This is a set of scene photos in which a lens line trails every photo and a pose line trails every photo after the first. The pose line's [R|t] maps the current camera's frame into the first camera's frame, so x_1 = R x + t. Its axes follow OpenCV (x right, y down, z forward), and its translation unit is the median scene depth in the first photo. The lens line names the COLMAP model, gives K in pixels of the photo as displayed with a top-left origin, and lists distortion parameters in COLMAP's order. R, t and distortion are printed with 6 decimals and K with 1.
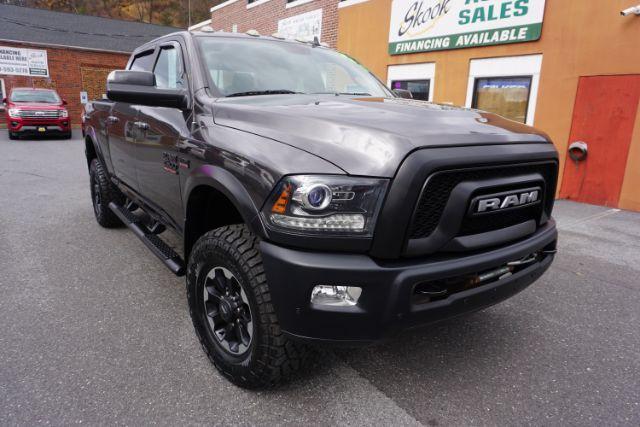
lens RADIAL K [[429.2, 0, 318.1], [0, 429.2, 210.2], [0, 0, 1]] dist [-0.048743, 0.033758]
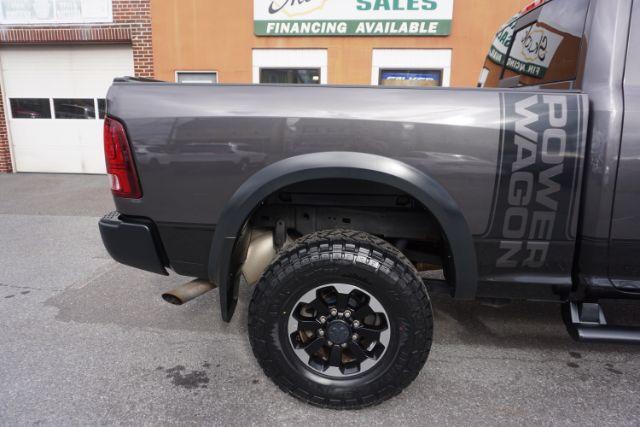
lens RADIAL K [[431.6, 0, 317.2], [0, 431.6, 210.4], [0, 0, 1]] dist [-0.052476, 0.032786]
pose [[0.658179, -0.191500, 0.728099, -0.495318], [0.184107, 0.978686, 0.090981, -0.114312], [-0.730003, 0.074167, 0.679407, 0.476296]]
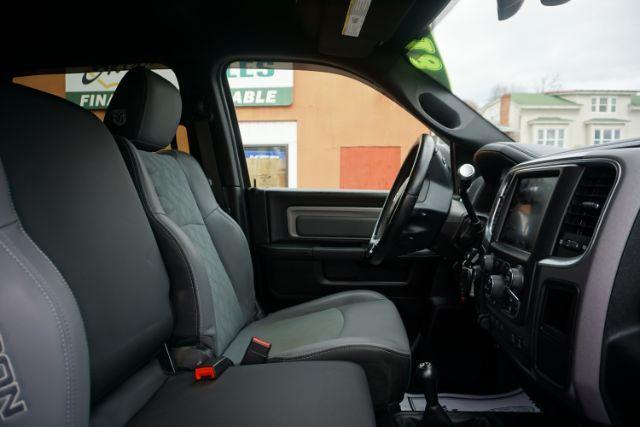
lens RADIAL K [[429.2, 0, 318.1], [0, 429.2, 210.2], [0, 0, 1]] dist [-0.048743, 0.033758]
pose [[0.646368, -0.064816, 0.760268, -0.117420], [0.195005, 0.977329, -0.082468, -0.092325], [-0.737686, 0.201561, 0.644354, 0.374787]]
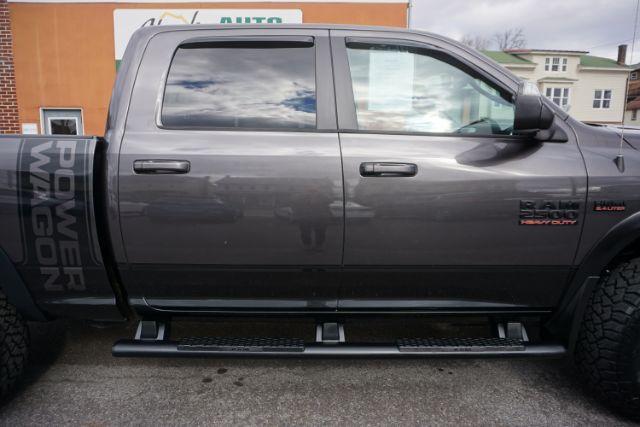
lens RADIAL K [[429.2, 0, 318.1], [0, 429.2, 210.2], [0, 0, 1]] dist [-0.048743, 0.033758]
pose [[0.582276, -0.152846, 0.798494, -0.374378], [0.201116, 0.978722, 0.040688, -0.072100], [-0.787723, 0.136898, 0.600626, 0.279969]]
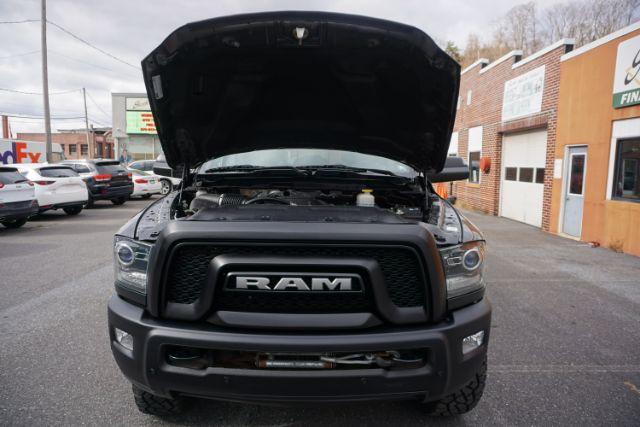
lens RADIAL K [[429.2, 0, 318.1], [0, 429.2, 210.2], [0, 0, 1]] dist [-0.048743, 0.033758]
pose [[0.805781, 0.041935, -0.590727, 0.239786], [-0.125696, 0.986873, -0.101399, -0.021178], [0.578721, 0.155957, 0.800475, 0.064249]]
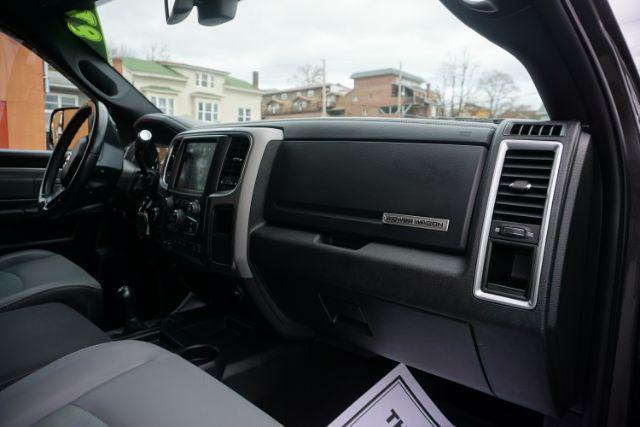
lens RADIAL K [[431.6, 0, 317.2], [0, 431.6, 210.4], [0, 0, 1]] dist [-0.052476, 0.032786]
pose [[-0.140527, -0.150315, 0.978600, -0.168958], [0.207431, 0.962002, 0.177553, -0.093461], [-0.968103, 0.227943, -0.104007, 0.381421]]
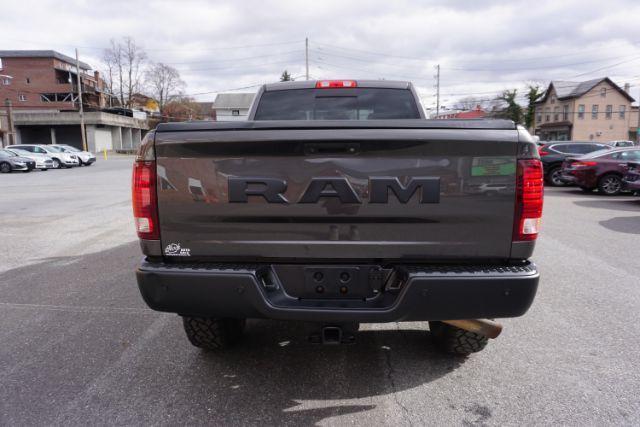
lens RADIAL K [[429.2, 0, 318.1], [0, 429.2, 210.2], [0, 0, 1]] dist [-0.048743, 0.033758]
pose [[-0.779051, -0.112822, 0.616726, -0.444111], [0.127274, 0.934735, 0.331771, -0.230204], [-0.613906, 0.336960, -0.713847, 0.956589]]
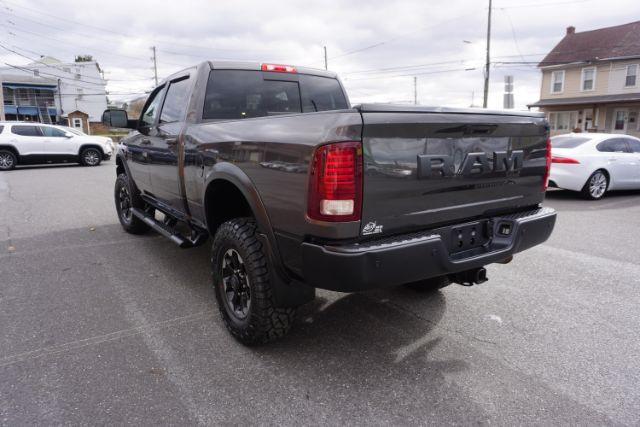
lens RADIAL K [[431.6, 0, 317.2], [0, 431.6, 210.4], [0, 0, 1]] dist [-0.052476, 0.032786]
pose [[-0.999429, -0.029968, 0.015607, -0.206507], [-0.021289, 0.917192, 0.397877, -0.247751], [-0.026239, 0.397318, -0.917306, 1.067546]]
